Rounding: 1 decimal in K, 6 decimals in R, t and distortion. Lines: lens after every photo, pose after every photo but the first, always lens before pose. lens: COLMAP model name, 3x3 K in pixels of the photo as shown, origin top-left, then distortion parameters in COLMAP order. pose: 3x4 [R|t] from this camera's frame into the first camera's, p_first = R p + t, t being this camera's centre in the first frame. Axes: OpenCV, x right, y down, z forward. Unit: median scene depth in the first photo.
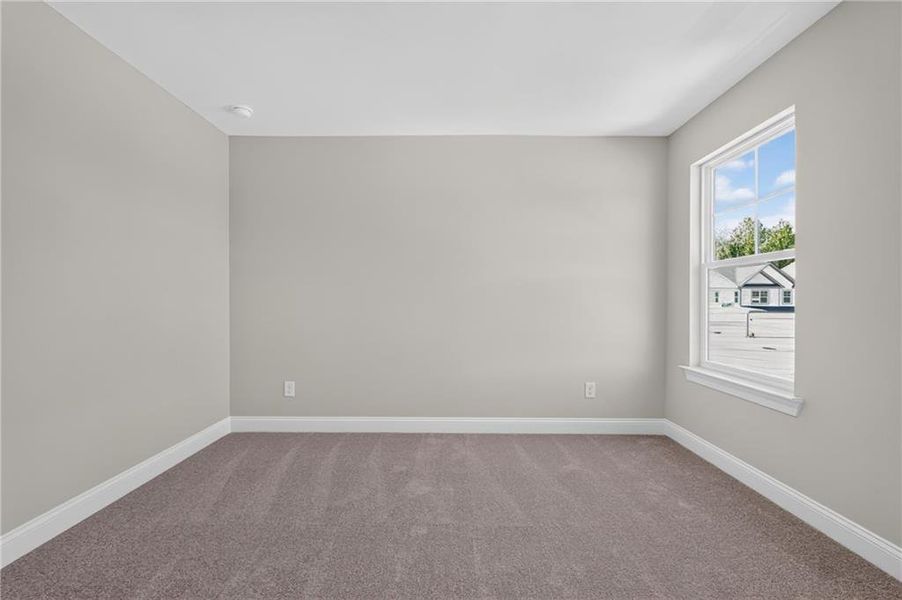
lens RADIAL K [[391.8, 0, 451.7], [0, 391.8, 300.1], [0, 0, 1]] dist [0.005974, -0.000015]
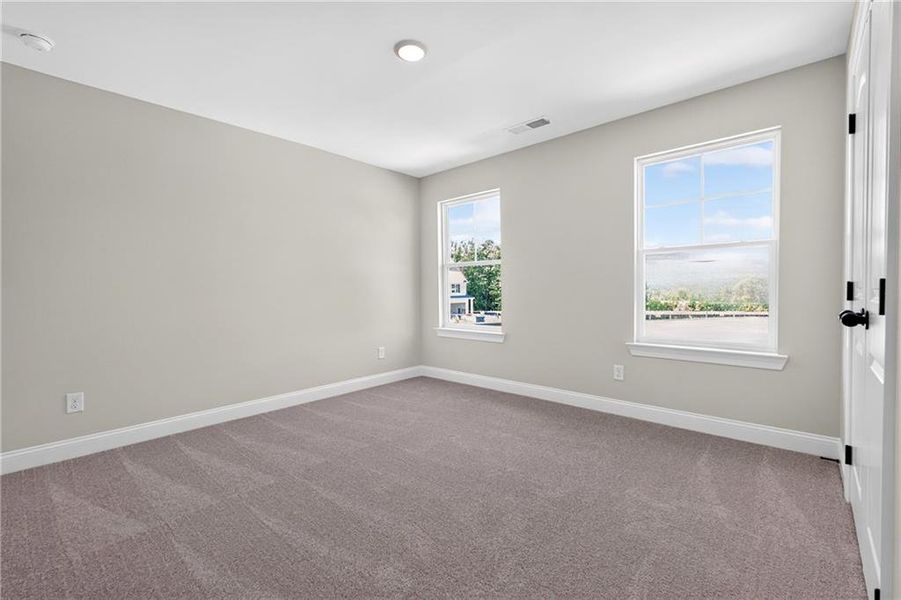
lens RADIAL K [[385.7, 0, 451.4], [0, 385.7, 295.8], [0, 0, 1]] dist [0.003786, -0.000361]
pose [[0.666758, -0.024029, 0.744887, -0.529760], [0.015390, 0.999711, 0.018473, 0.009469], [-0.745115, -0.000854, 0.666935, -0.087023]]
